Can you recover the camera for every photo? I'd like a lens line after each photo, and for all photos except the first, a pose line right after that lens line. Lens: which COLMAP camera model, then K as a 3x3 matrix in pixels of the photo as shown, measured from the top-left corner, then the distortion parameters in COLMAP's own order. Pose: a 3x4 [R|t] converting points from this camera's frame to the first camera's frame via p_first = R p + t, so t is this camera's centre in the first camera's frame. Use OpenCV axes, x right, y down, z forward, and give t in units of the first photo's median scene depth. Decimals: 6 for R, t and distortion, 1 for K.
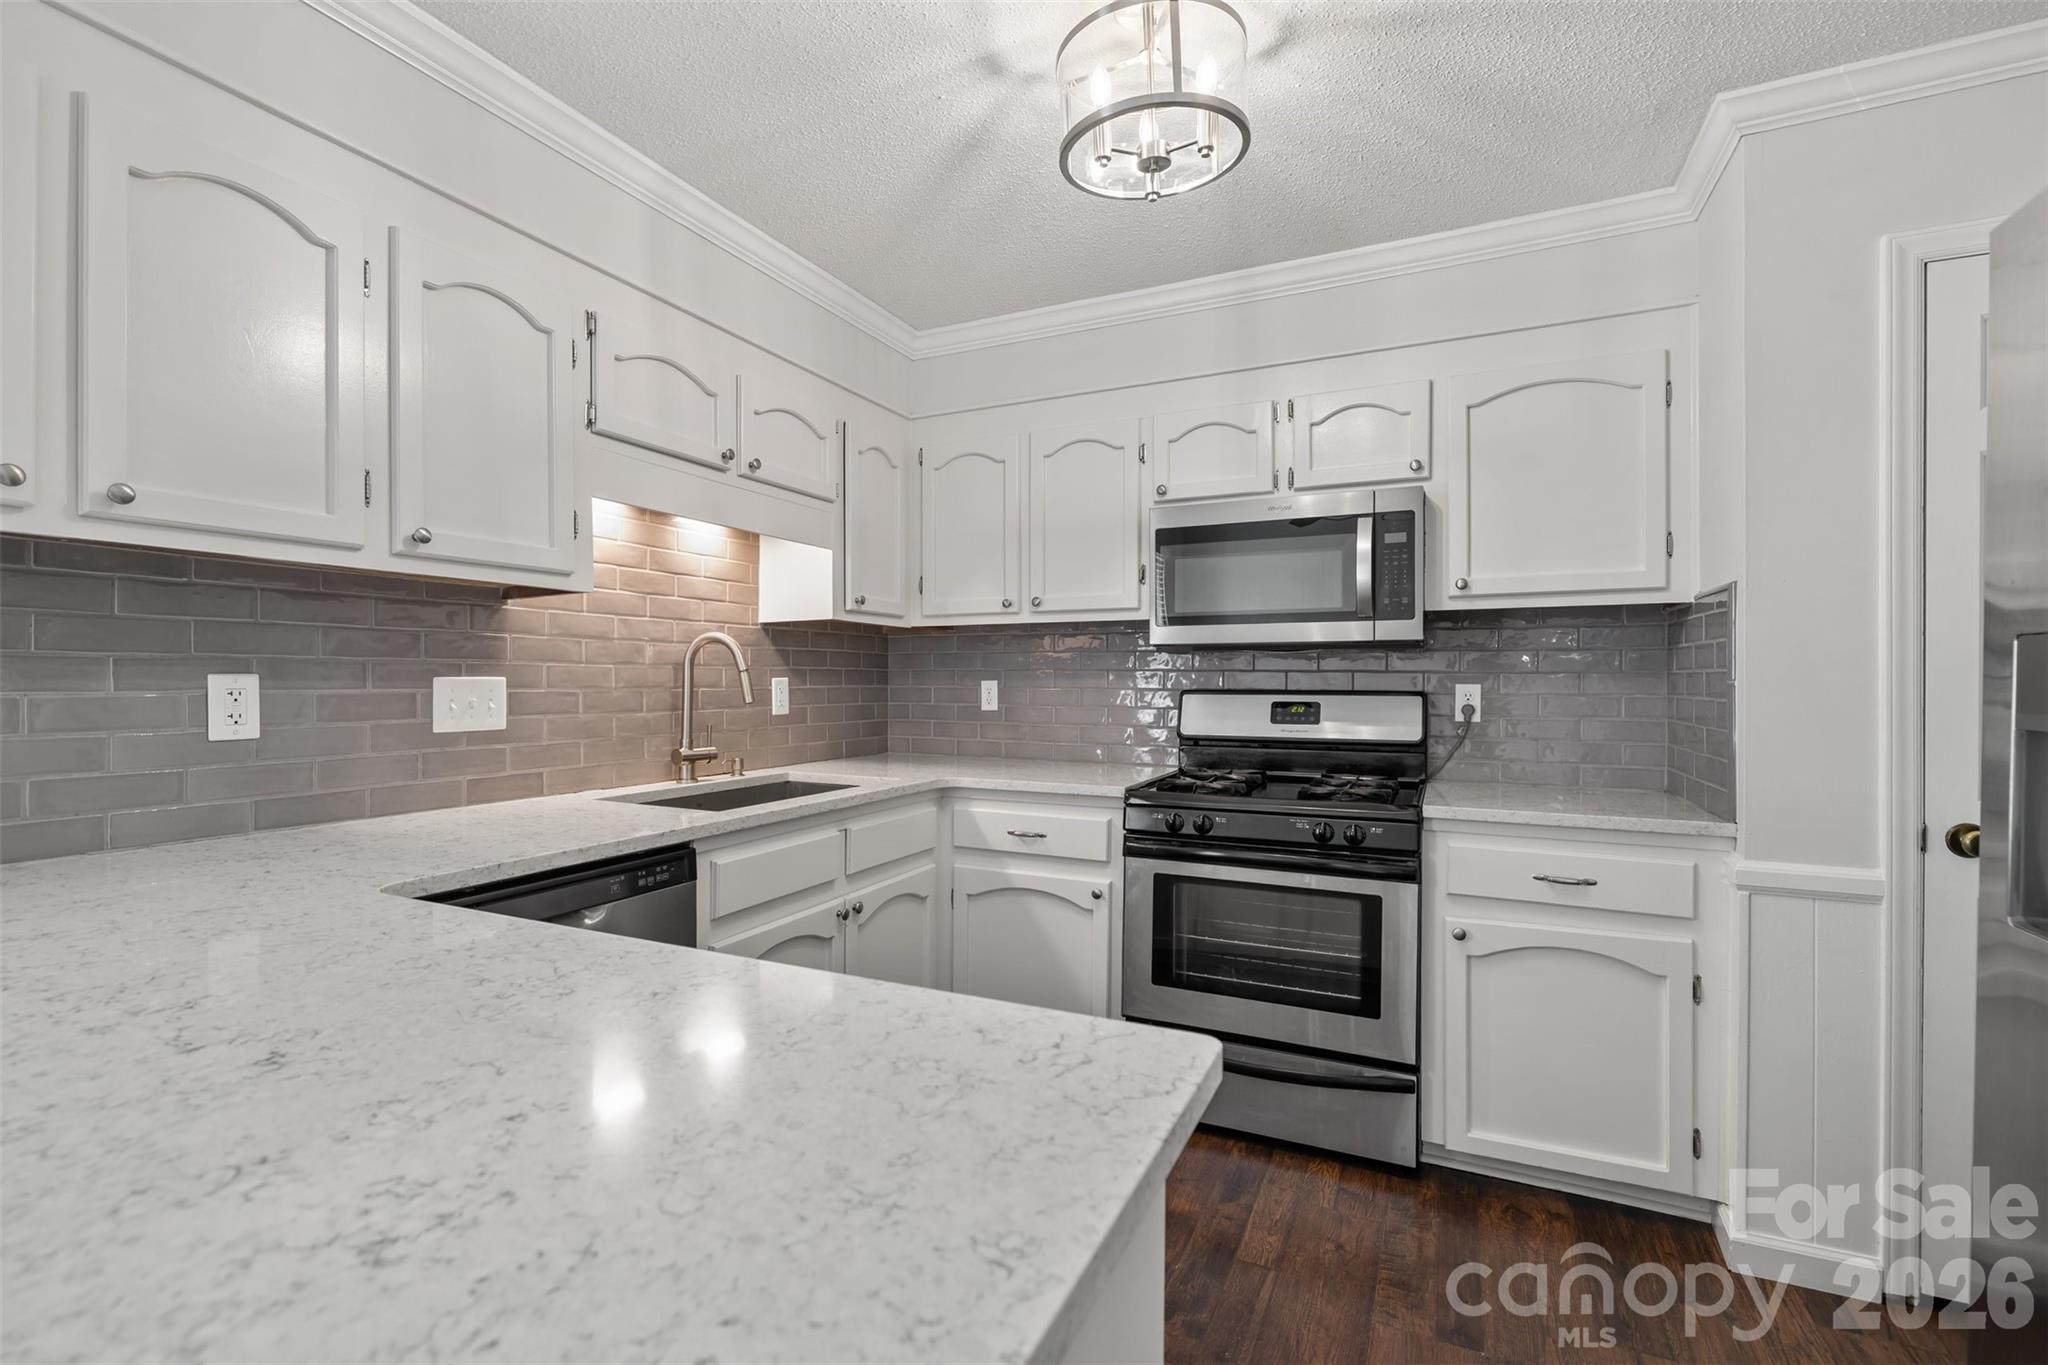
lens RADIAL K [[911.0, 0, 1006.0], [0, 911.0, 683.1], [0, 0, 1]] dist [-0.008156, 0.003117]
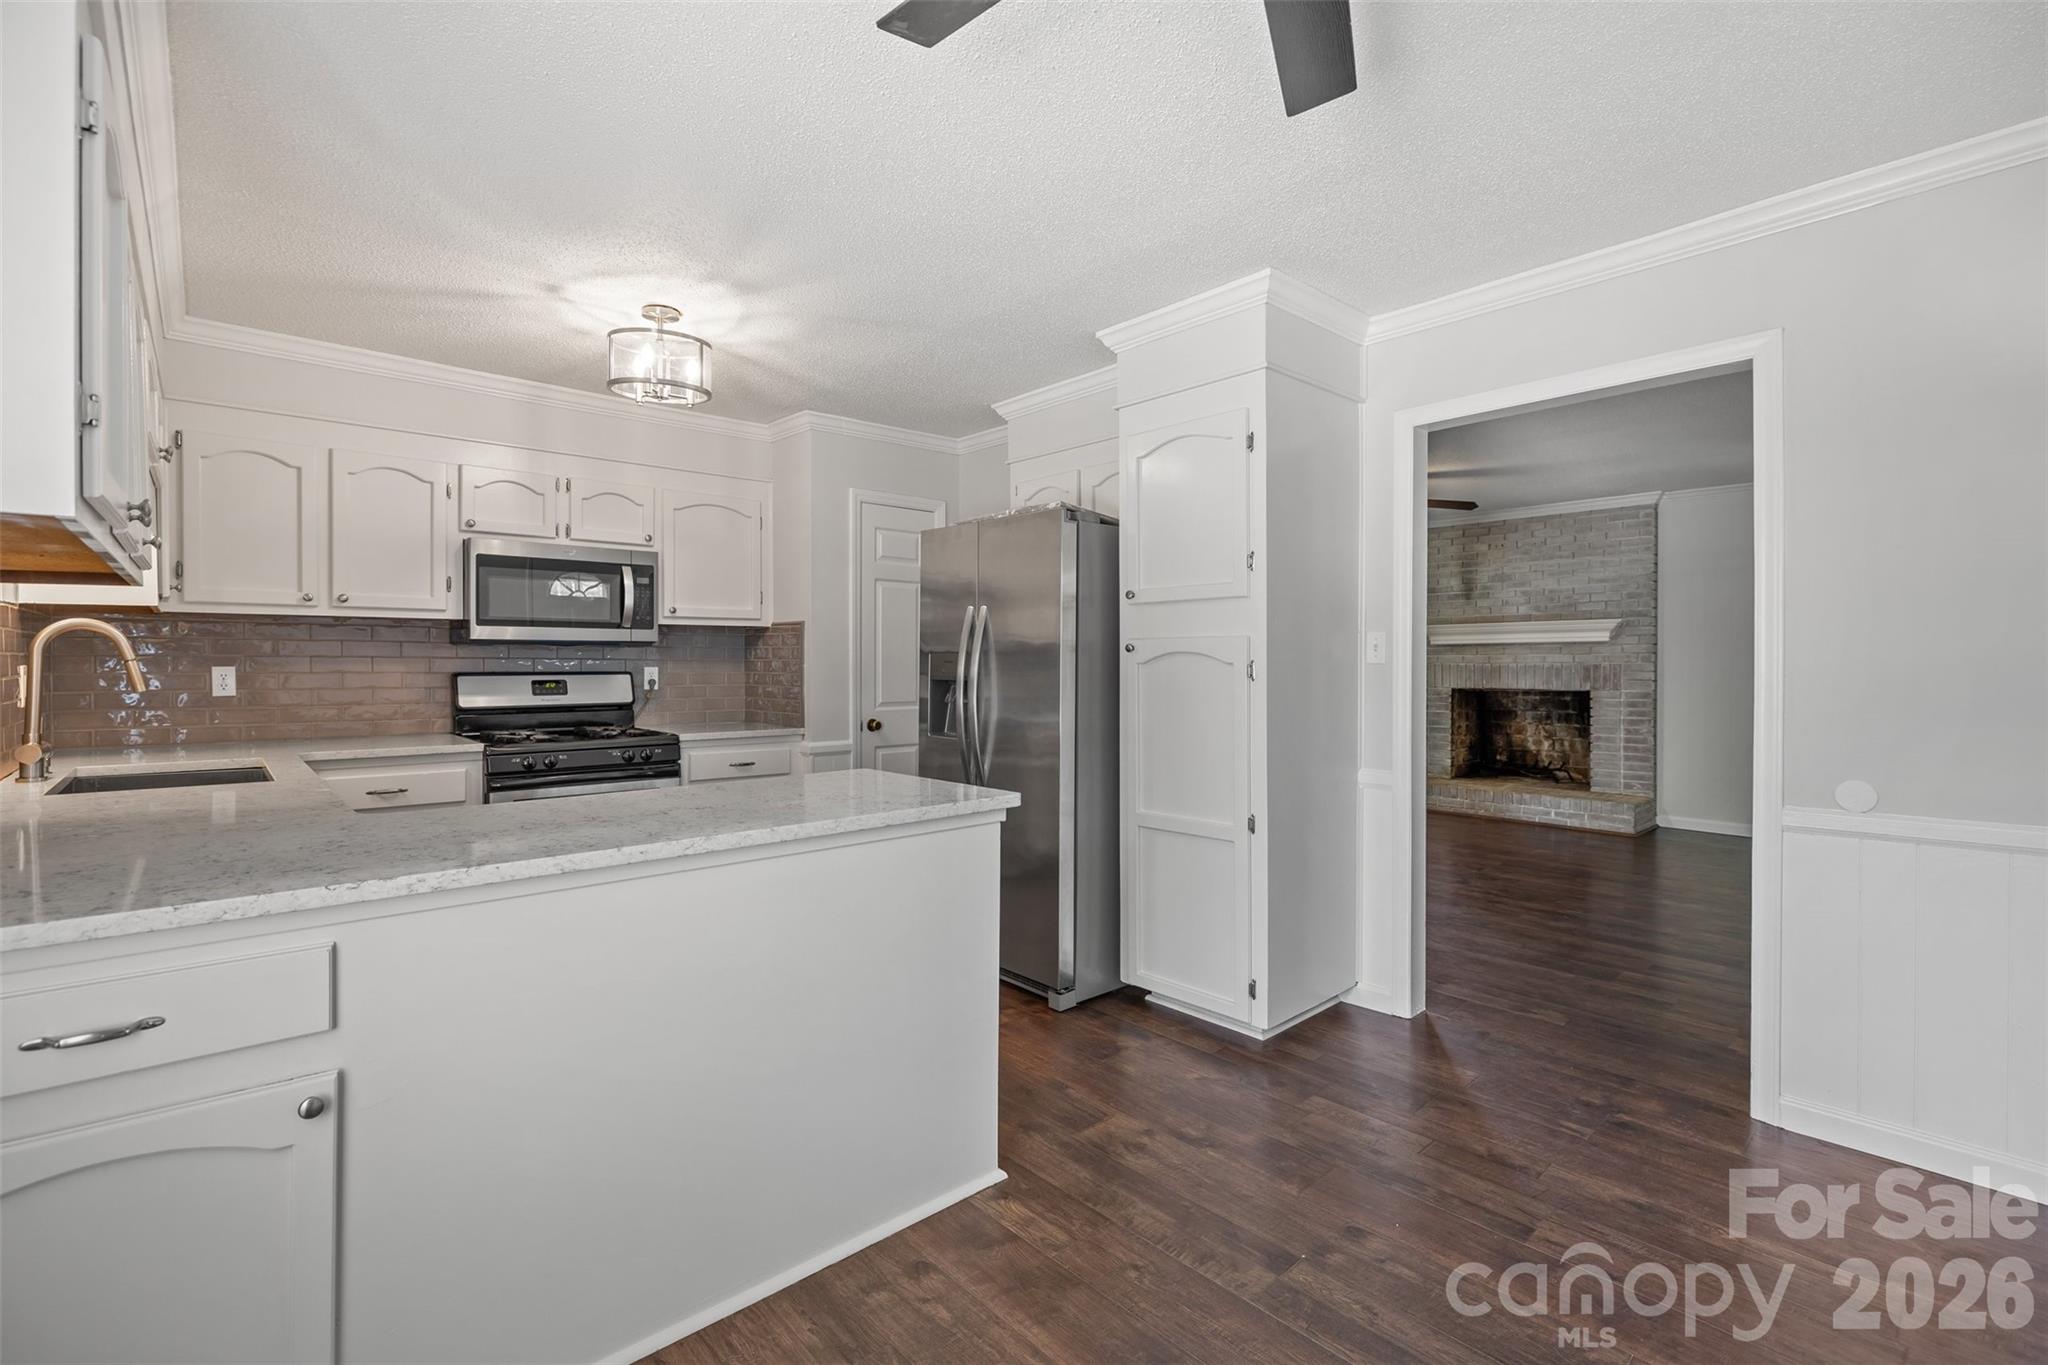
lens RADIAL K [[911.0, 0, 1016.2], [0, 911.0, 669.8], [0, 0, 1]] dist [-0.008156, 0.003117]
pose [[0.372776, -0.010841, 0.927858, -0.895123], [0.003334, 0.999941, 0.010343, -0.009692], [-0.927916, -0.000763, 0.372790, -0.274841]]
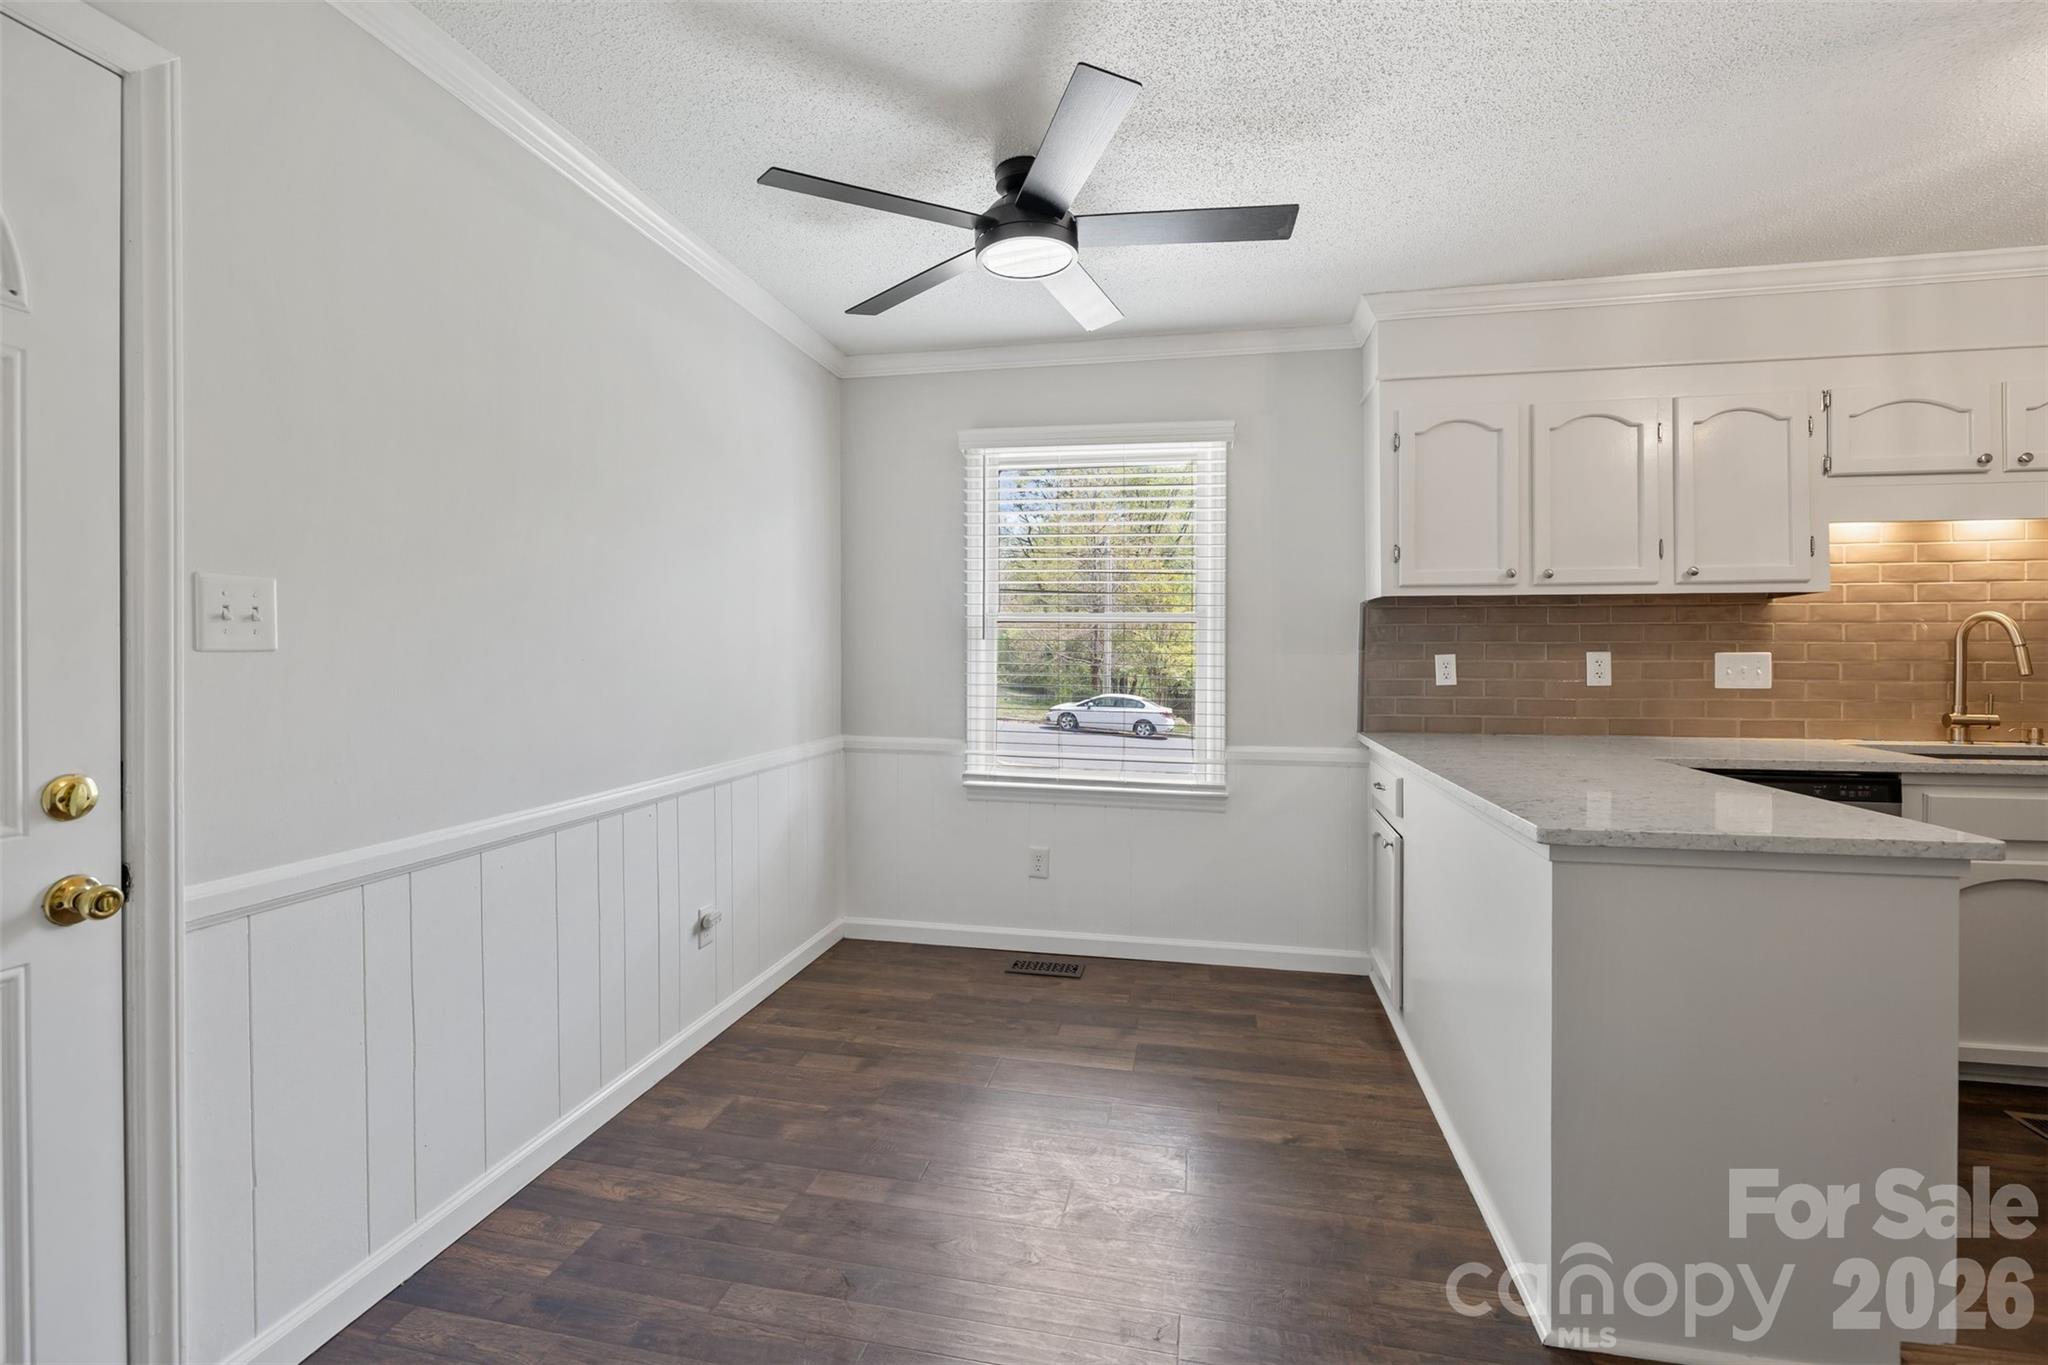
lens RADIAL K [[911.0, 0, 1031.3], [0, 911.0, 651.1], [0, 0, 1]] dist [-0.008156, 0.003117]
pose [[0.259675, -0.001140, -0.965695, 0.486401], [0.000410, 0.999999, -0.001070, -0.006915], [0.965696, -0.000118, 0.259675, -0.461773]]
